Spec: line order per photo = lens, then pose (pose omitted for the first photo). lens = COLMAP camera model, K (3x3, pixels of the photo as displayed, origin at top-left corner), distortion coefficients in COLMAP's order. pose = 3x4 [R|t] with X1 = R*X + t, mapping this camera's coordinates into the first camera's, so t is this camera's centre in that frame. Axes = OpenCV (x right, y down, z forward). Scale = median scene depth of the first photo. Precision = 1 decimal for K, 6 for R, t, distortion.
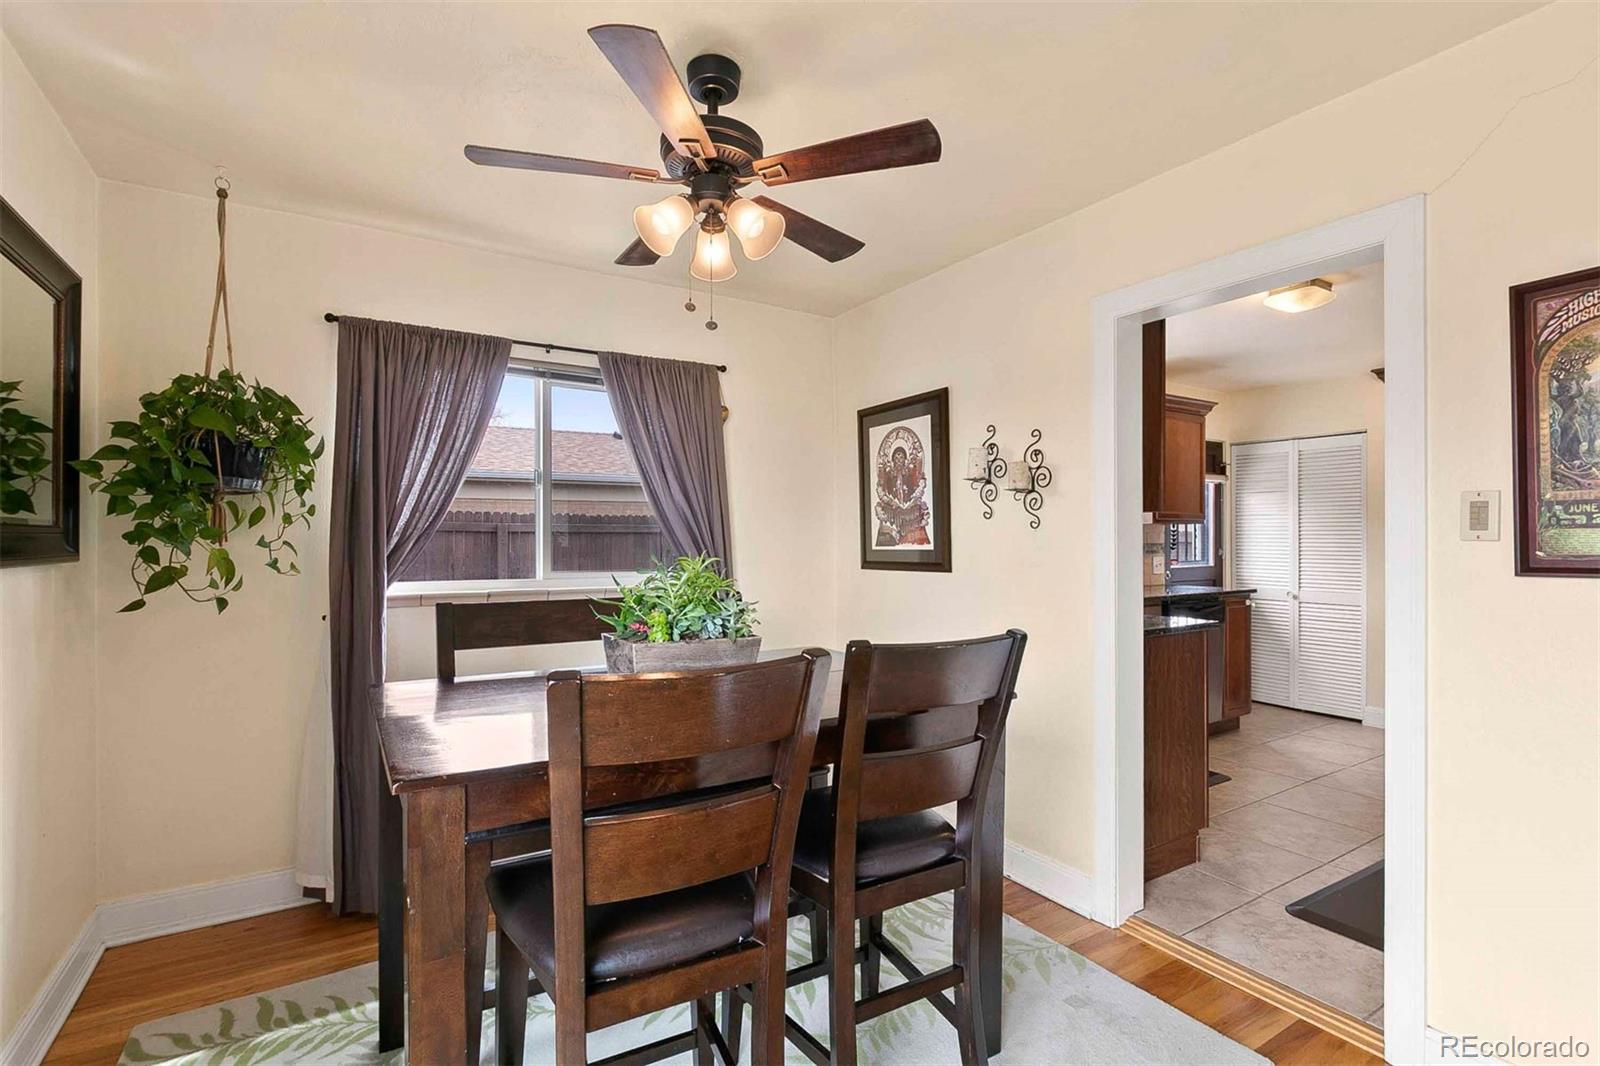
lens RADIAL K [[748.2, 0, 796.2], [0, 748.2, 541.3], [0, 0, 1]] dist [0.007062, -0.006904]
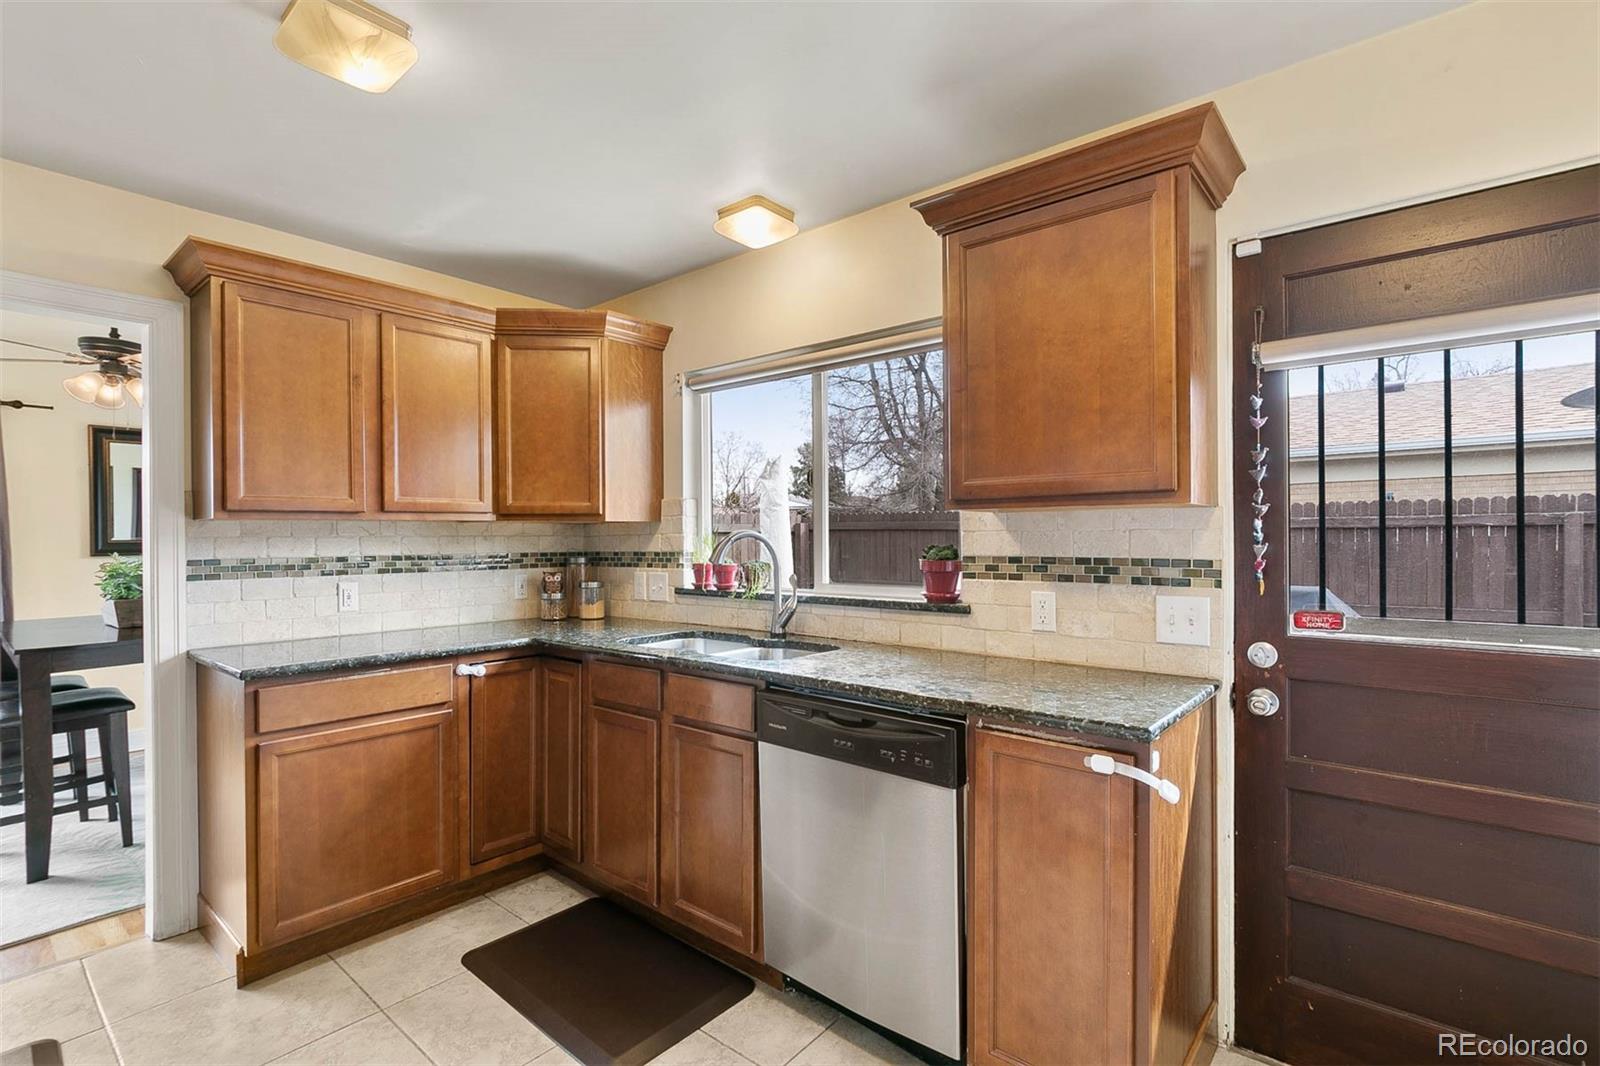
lens RADIAL K [[748.2, 0, 796.8], [0, 748.2, 536.2], [0, 0, 1]] dist [0.007062, -0.006904]
pose [[0.298376, 0.001378, -0.954447, 0.746274], [0.002965, 0.999993, 0.002371, -0.009399], [0.954444, -0.003538, 0.298370, 0.694854]]
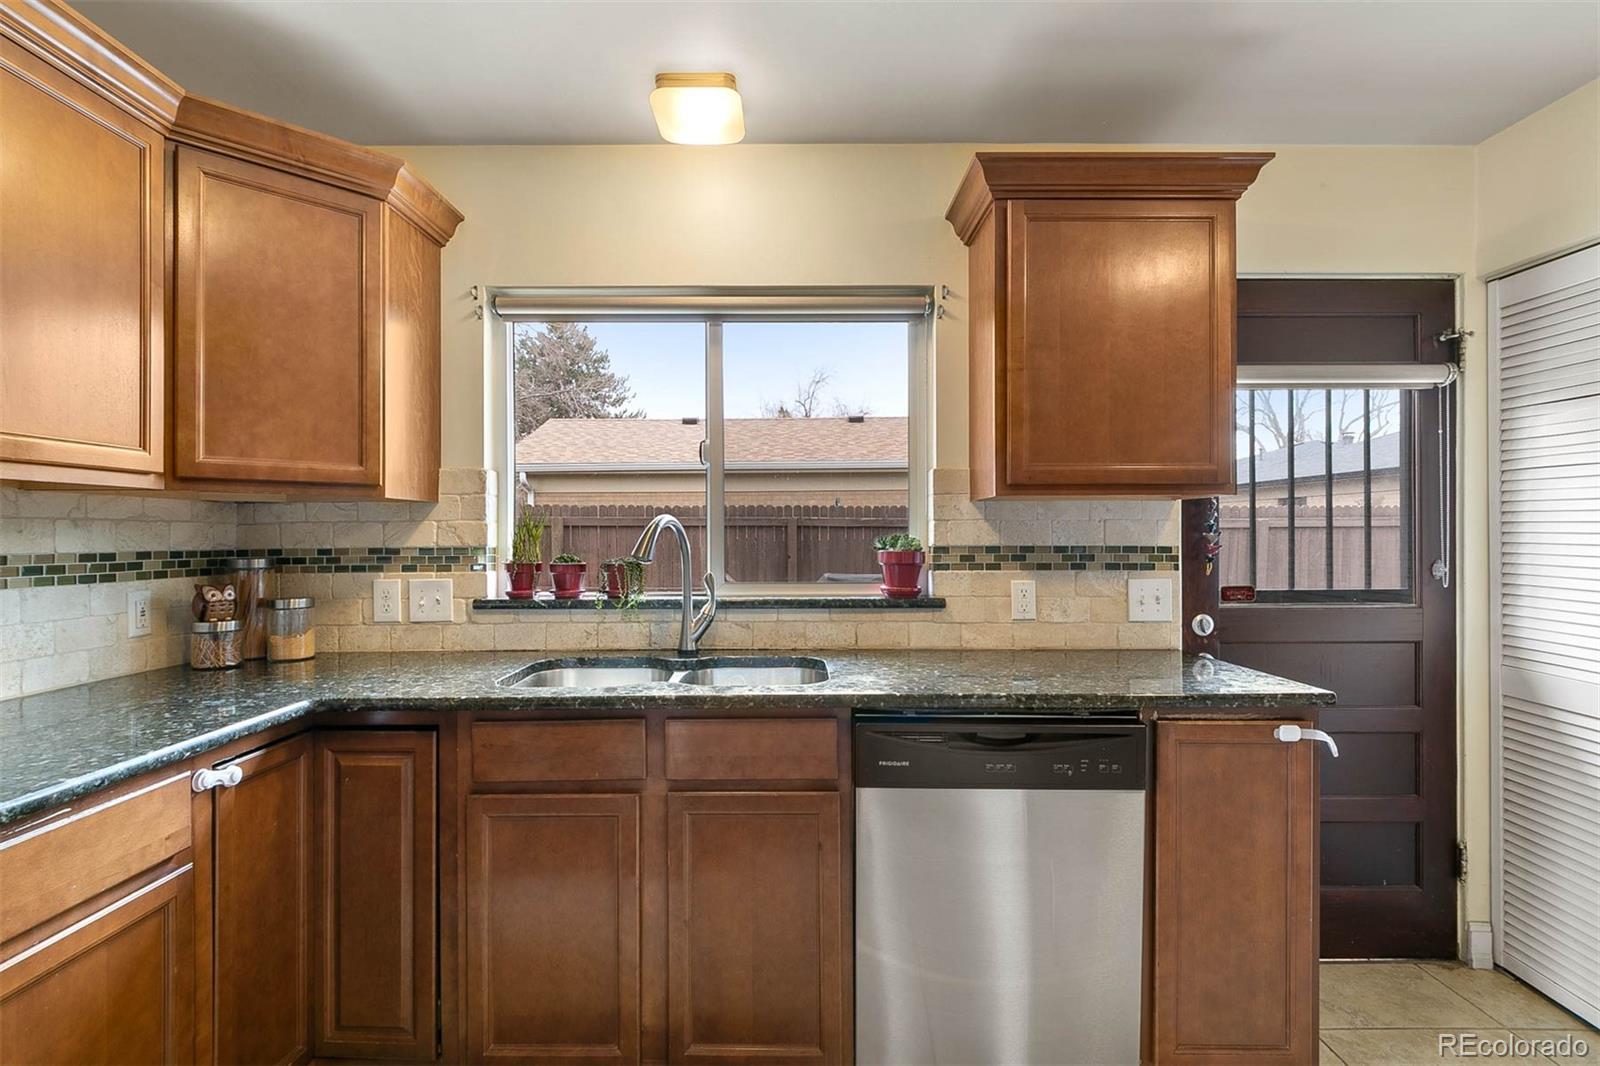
lens RADIAL K [[748.2, 0, 791.7], [0, 748.2, 534.1], [0, 0, 1]] dist [0.007062, -0.006904]
pose [[0.842988, 0.001401, -0.537930, 0.521294], [-0.001849, 0.999998, -0.000293, -0.003197], [0.537929, 0.001241, 0.842989, 0.536491]]
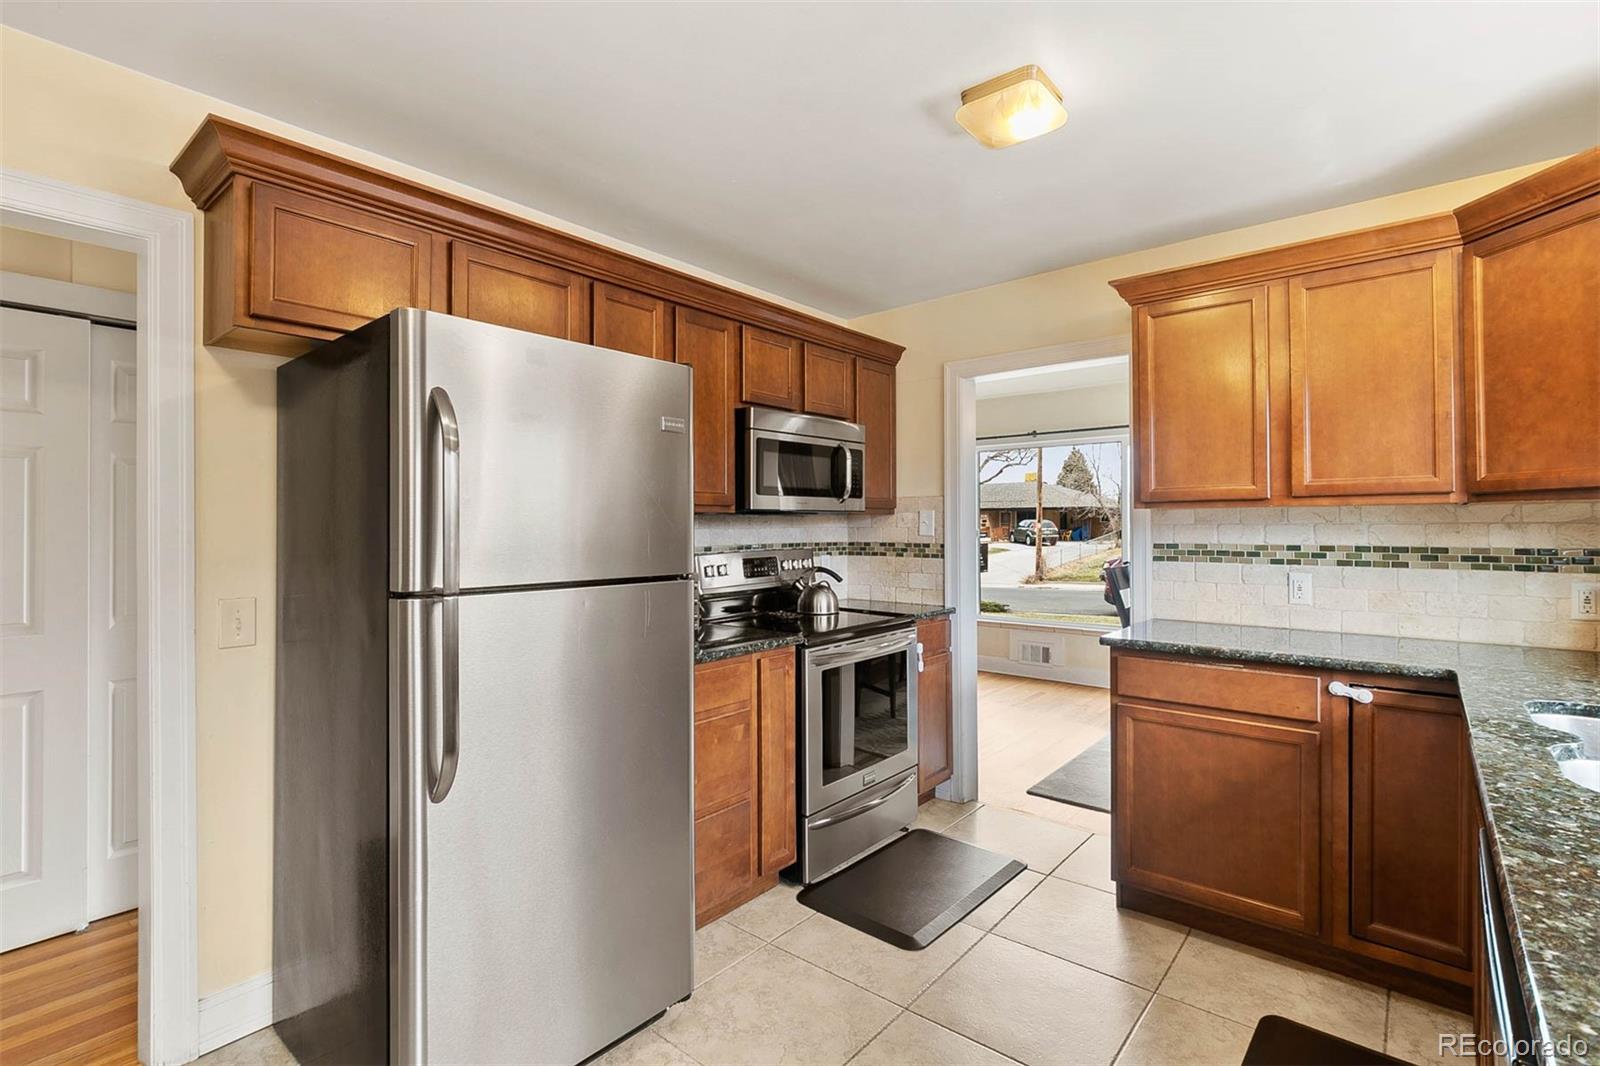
lens RADIAL K [[748.2, 0, 800.3], [0, 748.2, 521.0], [0, 0, 1]] dist [0.007062, -0.006904]
pose [[-0.950917, 0.005265, -0.309403, 0.615310], [0.006247, 0.999978, -0.002186, -0.011563], [0.309384, -0.004012, -0.950929, 0.912066]]
